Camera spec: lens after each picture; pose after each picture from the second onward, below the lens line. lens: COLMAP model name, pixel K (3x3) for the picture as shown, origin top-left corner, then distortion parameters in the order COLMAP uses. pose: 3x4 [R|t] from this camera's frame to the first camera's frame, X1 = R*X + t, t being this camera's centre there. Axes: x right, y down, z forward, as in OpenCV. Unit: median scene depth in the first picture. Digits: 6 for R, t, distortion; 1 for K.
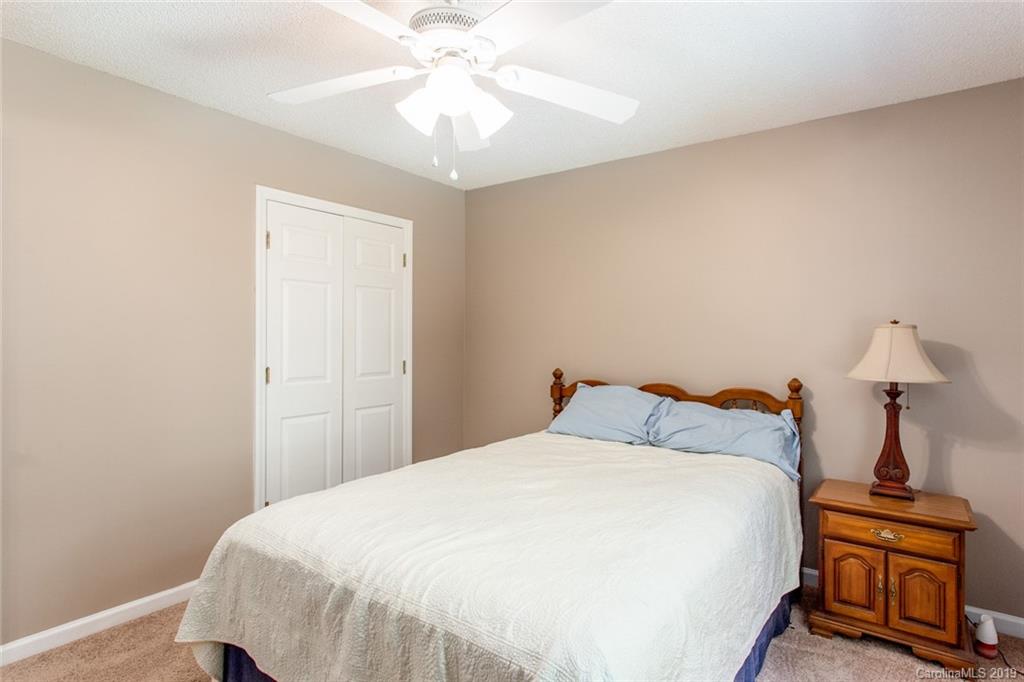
lens RADIAL K [[519.2, 0, 567.3], [0, 519.2, 340.1], [0, 0, 1]] dist [0.001962, 0.000088]
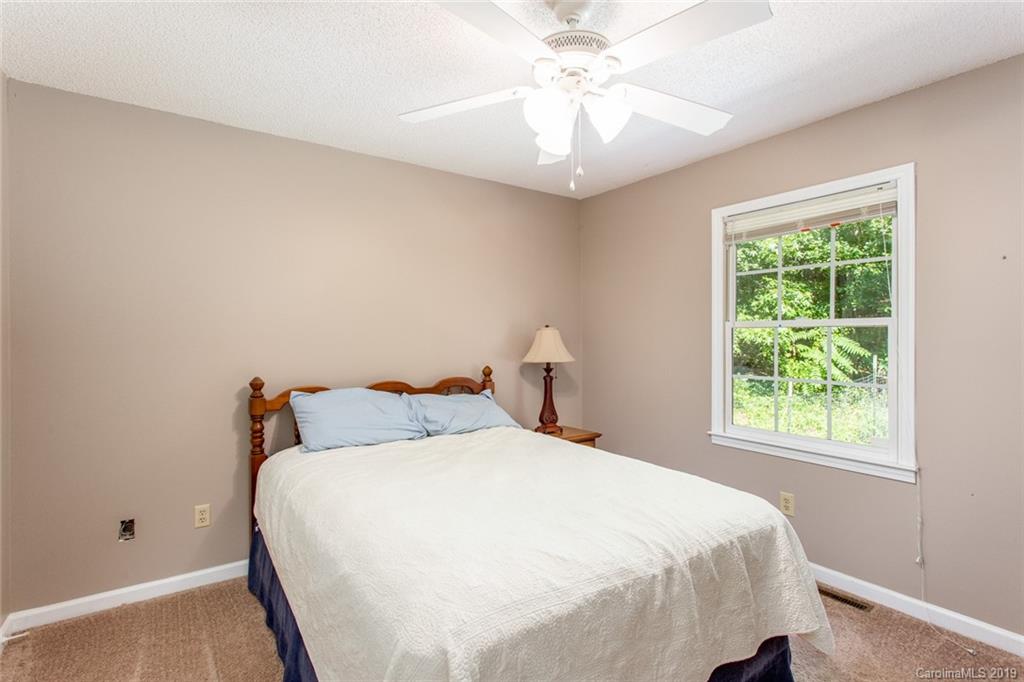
lens RADIAL K [[500.0, 0, 511.0], [0, 500.0, 335.9], [0, 0, 1]] dist [0.001477, 0.000458]
pose [[0.370718, -0.005150, 0.928731, -0.749860], [0.013492, 0.999909, 0.000159, -0.004925], [-0.928648, 0.012471, 0.370753, 0.451740]]
